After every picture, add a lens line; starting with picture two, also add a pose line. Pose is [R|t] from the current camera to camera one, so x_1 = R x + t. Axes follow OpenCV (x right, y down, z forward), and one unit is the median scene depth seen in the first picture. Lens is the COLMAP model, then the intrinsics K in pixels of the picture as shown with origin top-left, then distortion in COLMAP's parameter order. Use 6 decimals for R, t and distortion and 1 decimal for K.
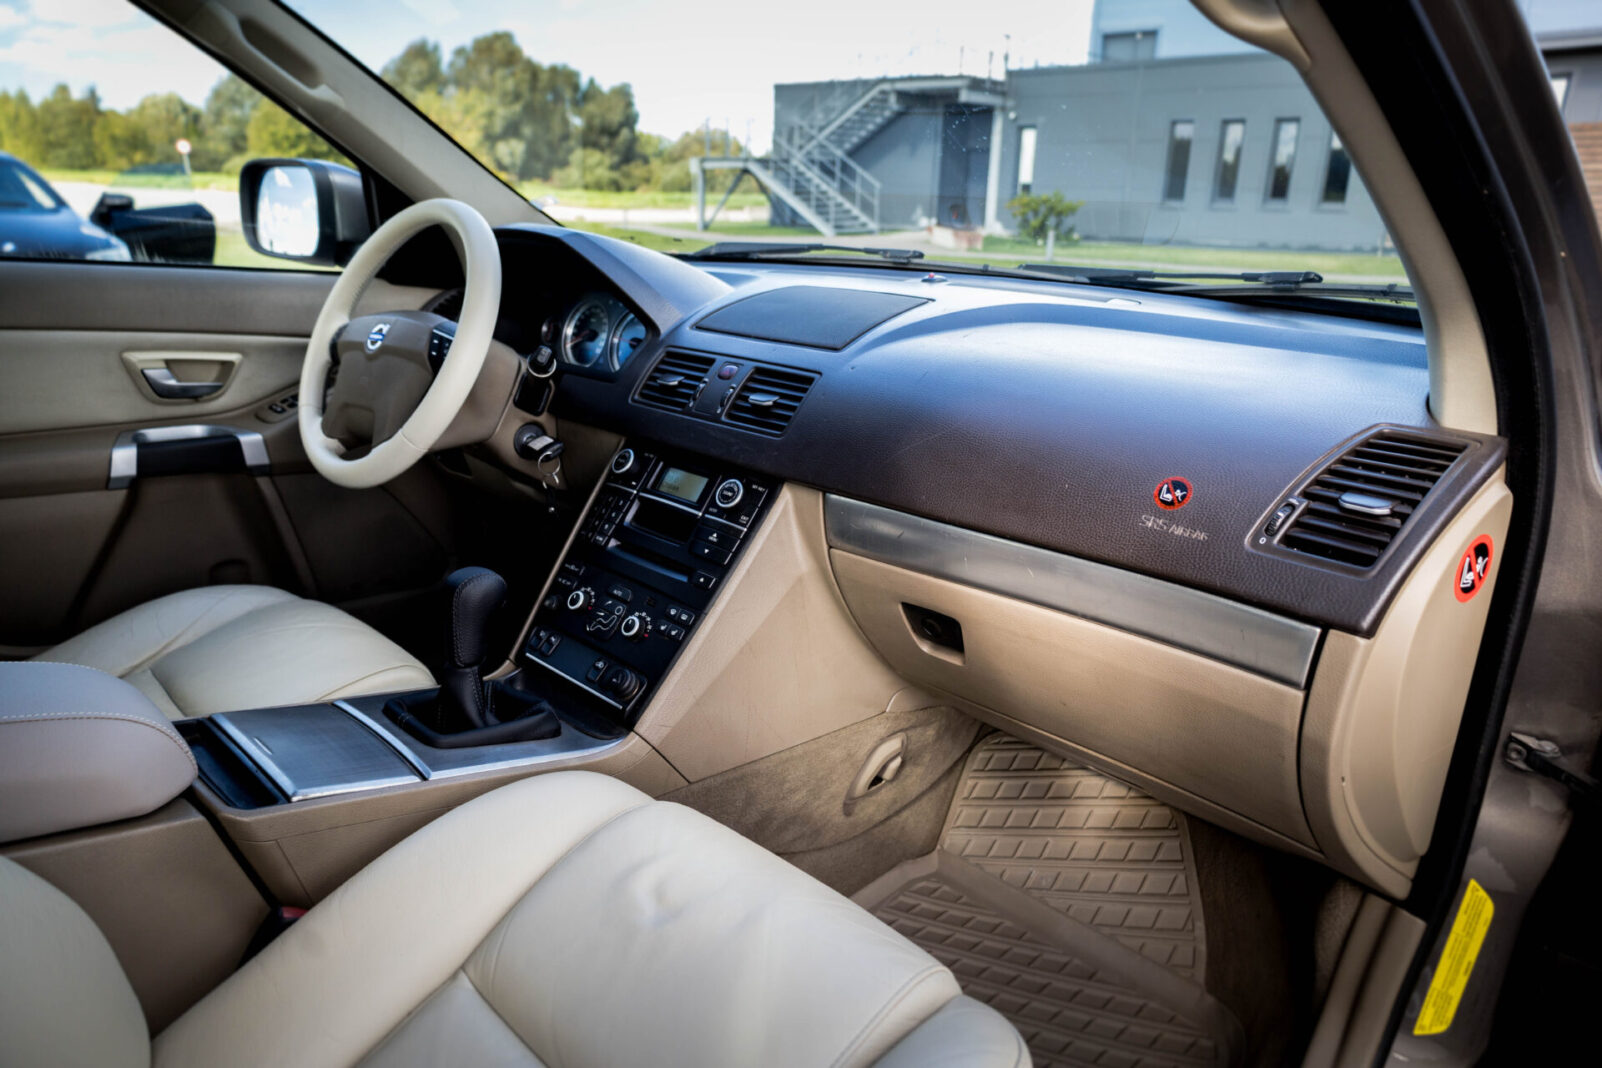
lens RADIAL K [[1028.9, 0, 804.7], [0, 1028.9, 531.8], [0, 0, 1]] dist [0.018883, 0.008414]
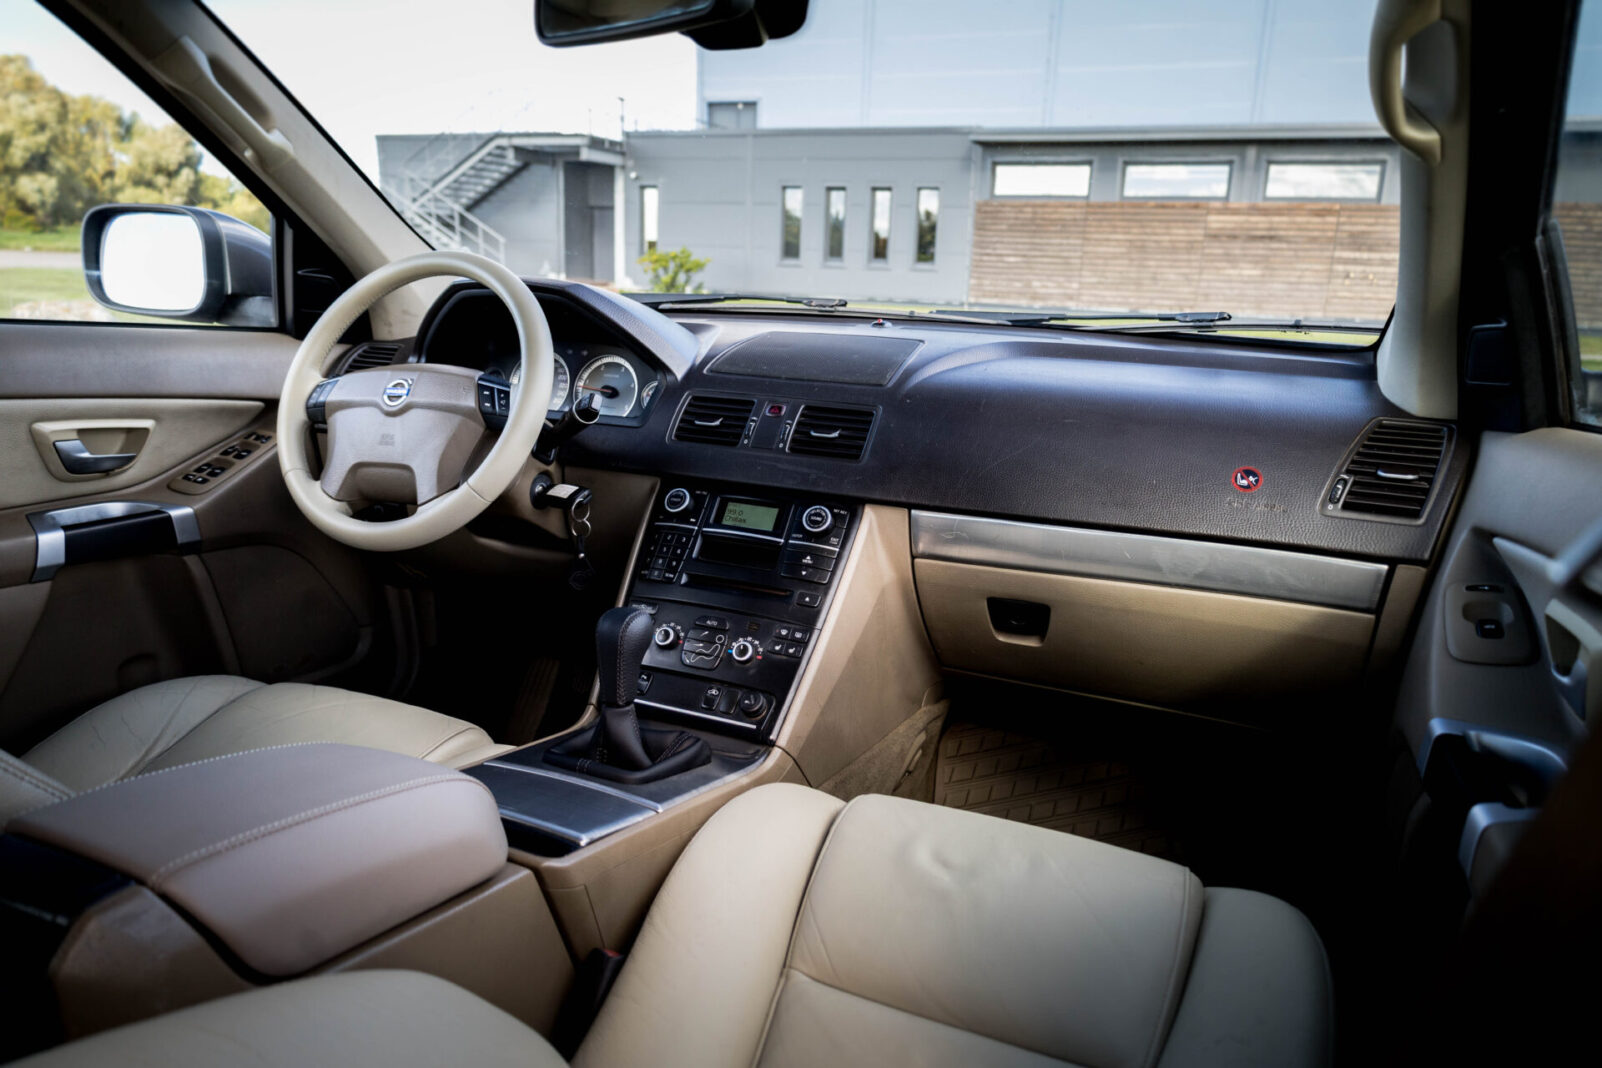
lens RADIAL K [[1028.9, 0, 813.7], [0, 1028.9, 532.9], [0, 0, 1]] dist [0.018883, 0.008414]
pose [[0.937327, -0.083062, 0.338407, -0.344158], [0.099561, 0.994528, -0.031659, 0.009281], [-0.333925, 0.063366, 0.940467, -0.017282]]
